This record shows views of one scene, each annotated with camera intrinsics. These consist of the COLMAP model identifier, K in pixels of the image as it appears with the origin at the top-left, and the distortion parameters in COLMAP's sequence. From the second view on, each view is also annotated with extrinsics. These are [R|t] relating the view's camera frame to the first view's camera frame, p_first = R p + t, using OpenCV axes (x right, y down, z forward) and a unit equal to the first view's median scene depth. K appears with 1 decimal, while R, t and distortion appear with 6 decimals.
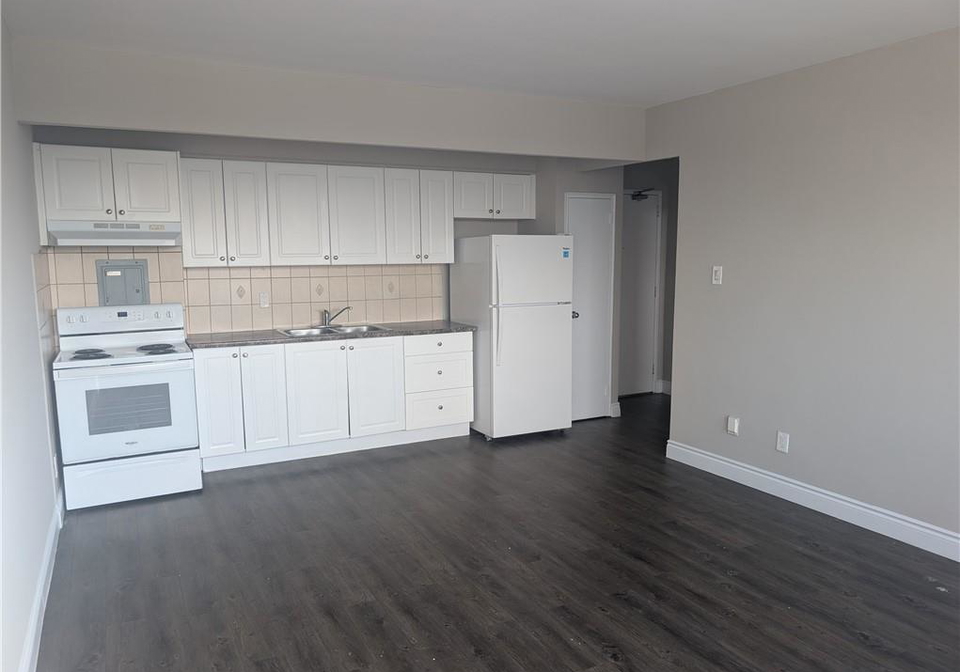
lens RADIAL K [[681.5, 0, 480.9], [0, 681.5, 337.8], [0, 0, 1]] dist [-0.002795, 0.000629]
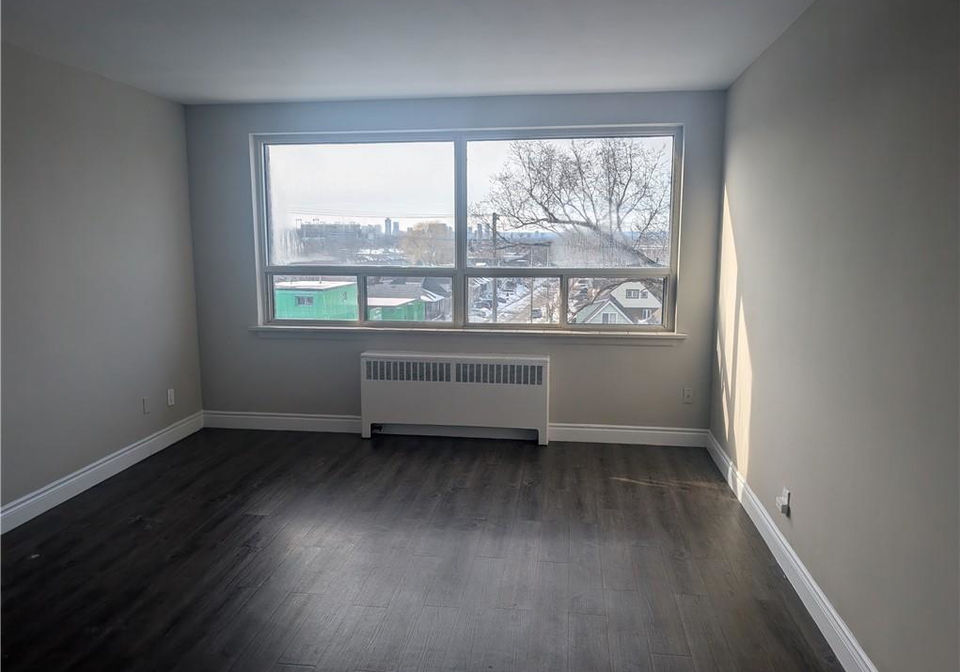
lens RADIAL K [[681.5, 0, 481.8], [0, 681.5, 338.9], [0, 0, 1]] dist [-0.002795, 0.000629]
pose [[-0.819919, -0.083307, 0.566386, -0.598955], [0.069858, 0.967402, 0.243420, -0.229778], [-0.568202, 0.239151, -0.787371, 1.538844]]
